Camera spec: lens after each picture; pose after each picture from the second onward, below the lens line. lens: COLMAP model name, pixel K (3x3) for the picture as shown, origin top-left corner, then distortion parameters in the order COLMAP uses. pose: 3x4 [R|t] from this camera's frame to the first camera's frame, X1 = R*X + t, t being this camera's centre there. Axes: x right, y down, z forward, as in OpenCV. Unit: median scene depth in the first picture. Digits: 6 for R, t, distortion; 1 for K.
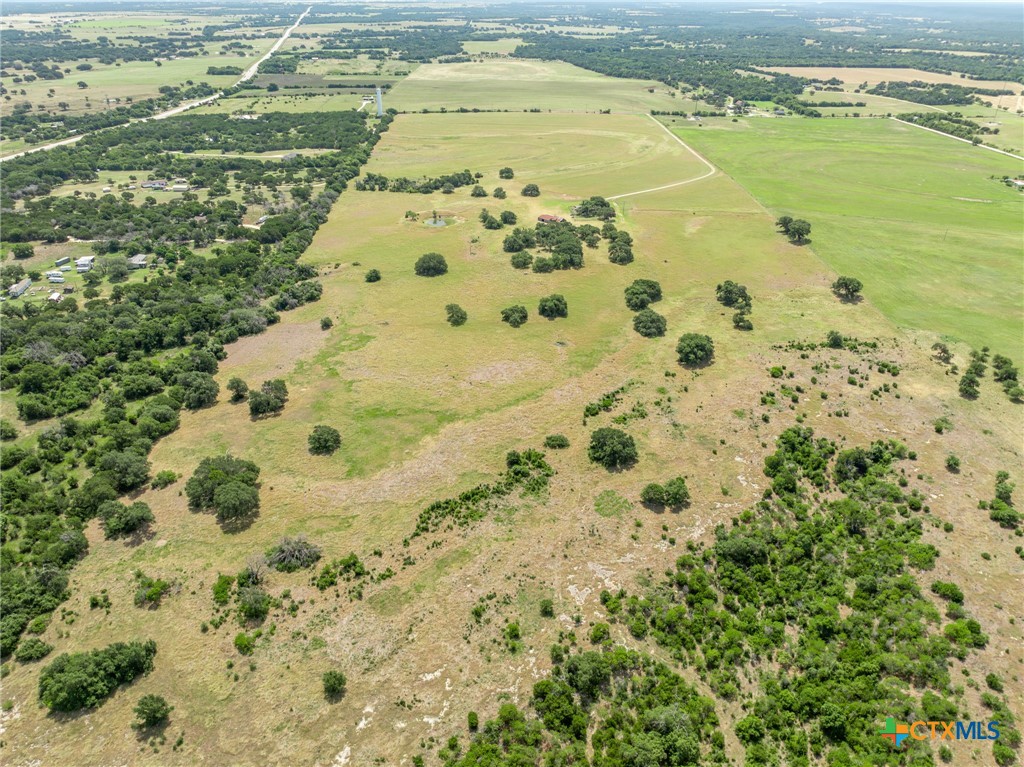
lens RADIAL K [[716.7, 0, 510.0], [0, 716.7, 383.6], [0, 0, 1]] dist [-0.028664, 0.017422]
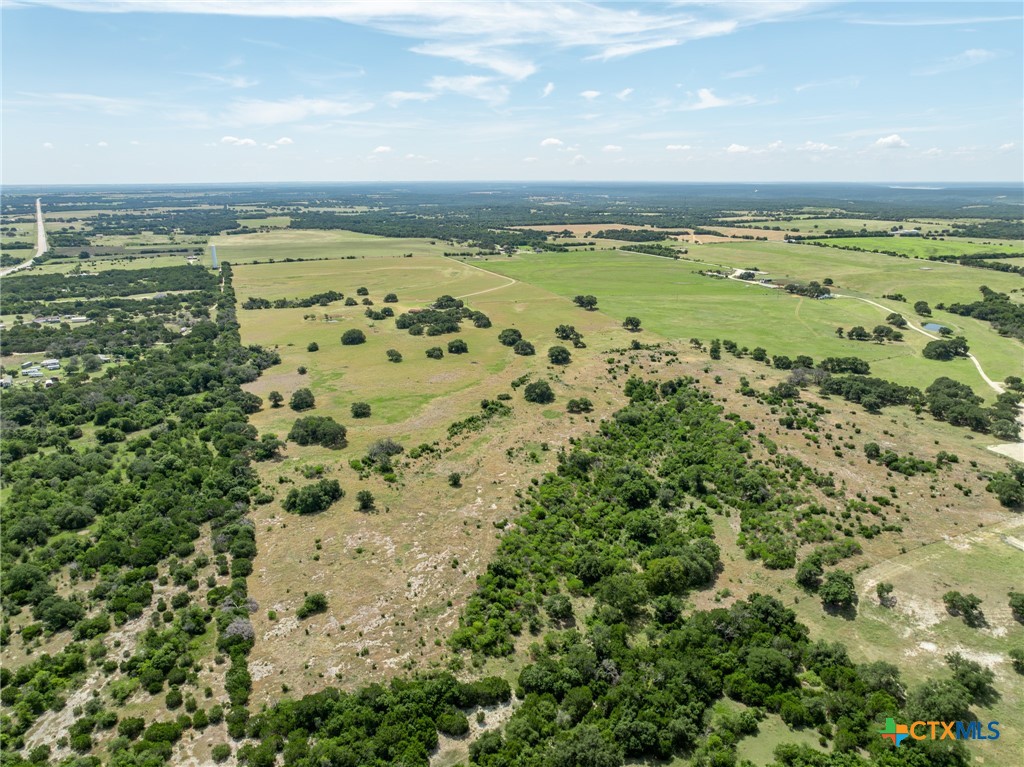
lens RADIAL K [[716.7, 0, 512.5], [0, 716.7, 382.7], [0, 0, 1]] dist [-0.028664, 0.017422]
pose [[0.938401, -0.105499, 0.329049, -0.322868], [0.177600, 0.964105, -0.197381, 0.270873], [-0.296415, 0.243662, 0.923454, -0.360795]]
